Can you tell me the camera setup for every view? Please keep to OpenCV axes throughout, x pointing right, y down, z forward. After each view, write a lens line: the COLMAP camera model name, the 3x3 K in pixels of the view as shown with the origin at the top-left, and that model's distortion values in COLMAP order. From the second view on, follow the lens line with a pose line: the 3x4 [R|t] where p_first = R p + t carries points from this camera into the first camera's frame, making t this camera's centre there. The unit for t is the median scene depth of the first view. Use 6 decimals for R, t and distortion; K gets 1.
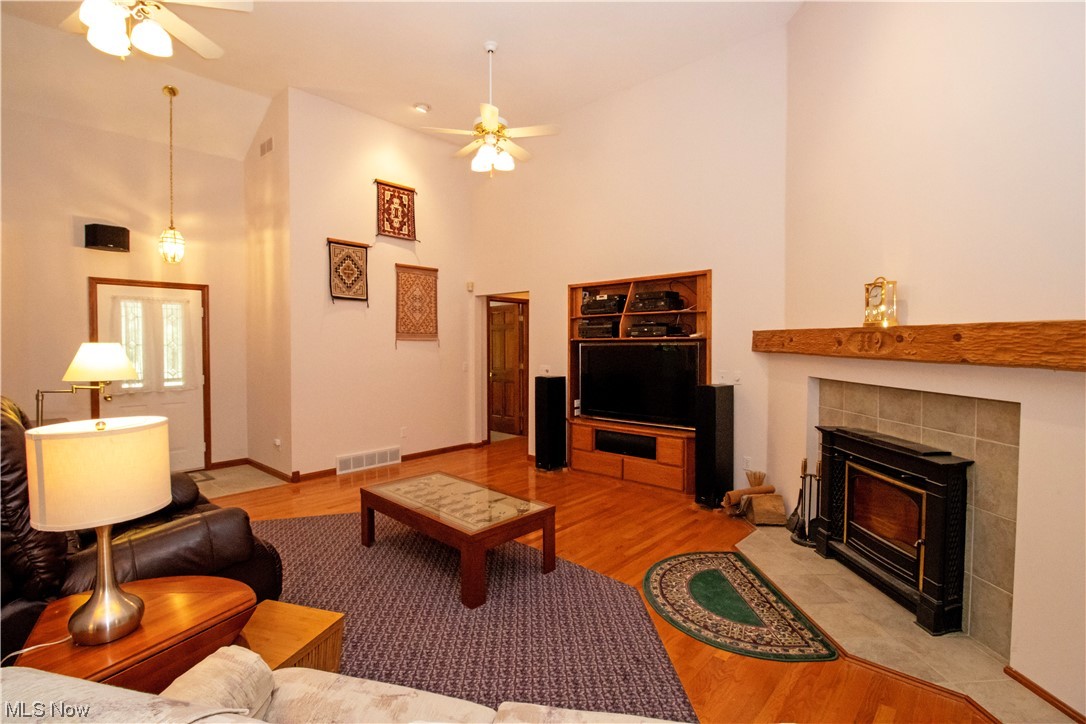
lens RADIAL K [[505.2, 0, 543.0], [0, 505.2, 362.0], [0, 0, 1]] dist [-0.012583, -0.000171]
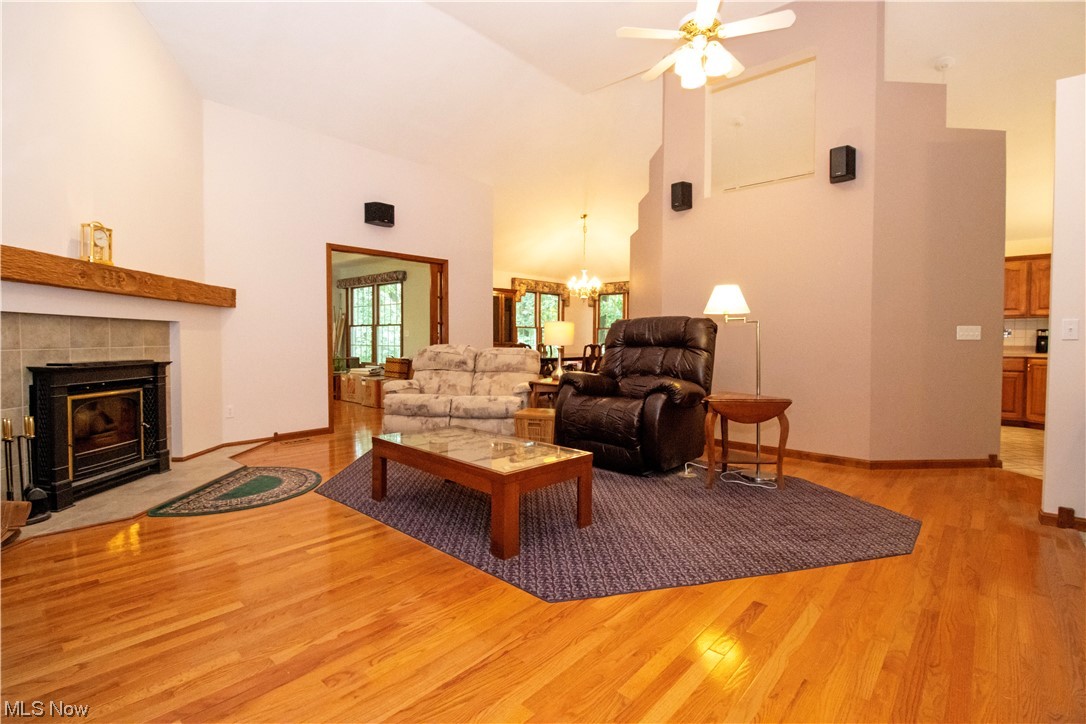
lens RADIAL K [[505.2, 0, 543.0], [0, 505.2, 362.0], [0, 0, 1]] dist [-0.012583, -0.000171]
pose [[-0.999879, -0.004489, -0.014906, -0.316524], [-0.005702, 0.996589, 0.082327, 0.047333], [0.014485, 0.082402, -0.996494, 2.062137]]
